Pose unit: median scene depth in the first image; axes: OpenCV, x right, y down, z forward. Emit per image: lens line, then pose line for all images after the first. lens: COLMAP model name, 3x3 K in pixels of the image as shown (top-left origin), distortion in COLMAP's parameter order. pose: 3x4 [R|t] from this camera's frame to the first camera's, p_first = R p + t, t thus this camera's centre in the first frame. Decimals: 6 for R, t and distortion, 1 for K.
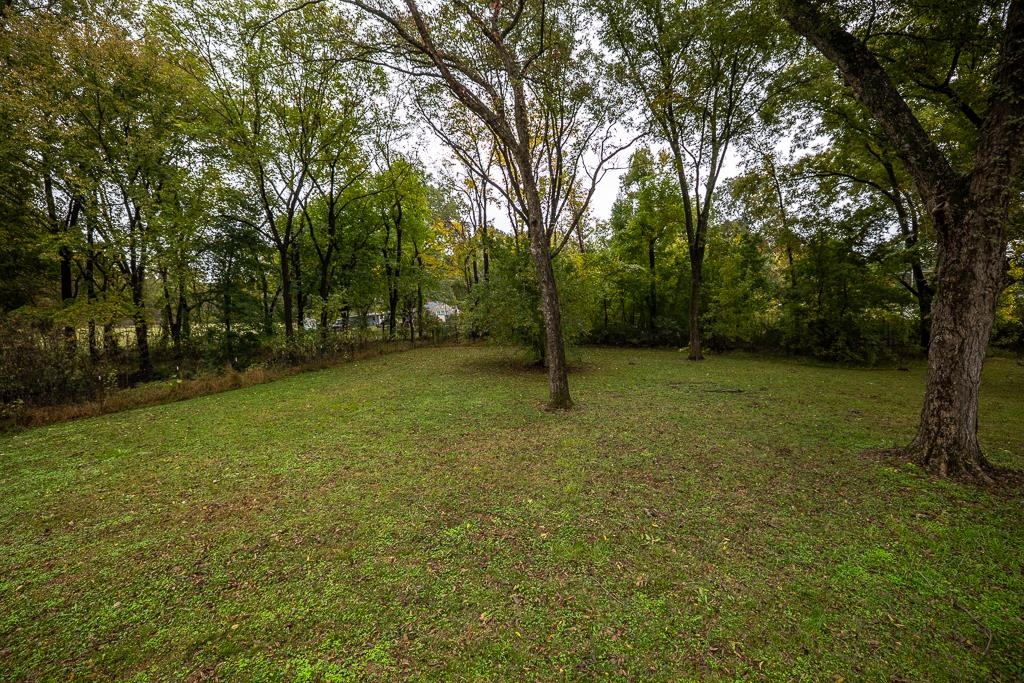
lens RADIAL K [[442.9, 0, 512.8], [0, 442.9, 342.7], [0, 0, 1]] dist [-0.003992, -0.000017]
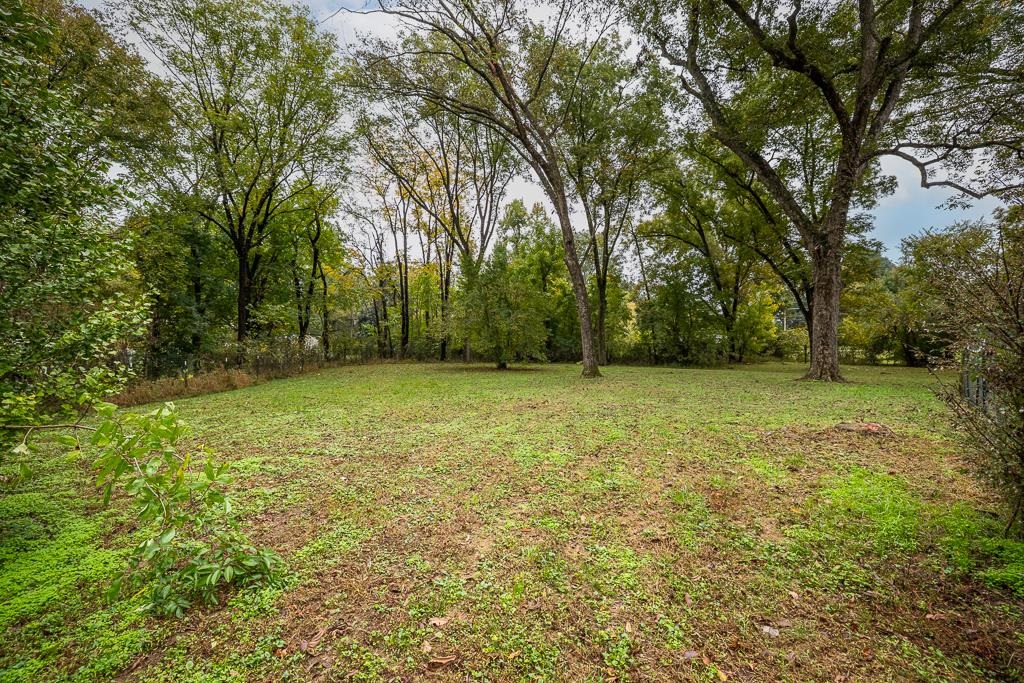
lens RADIAL K [[442.9, 0, 510.8], [0, 442.9, 341.0], [0, 0, 1]] dist [-0.003992, -0.000017]
pose [[0.928277, 0.006777, 0.371827, -0.288337], [0.028815, 0.995517, -0.090082, 0.069346], [-0.370771, 0.094335, 0.923921, -0.081009]]
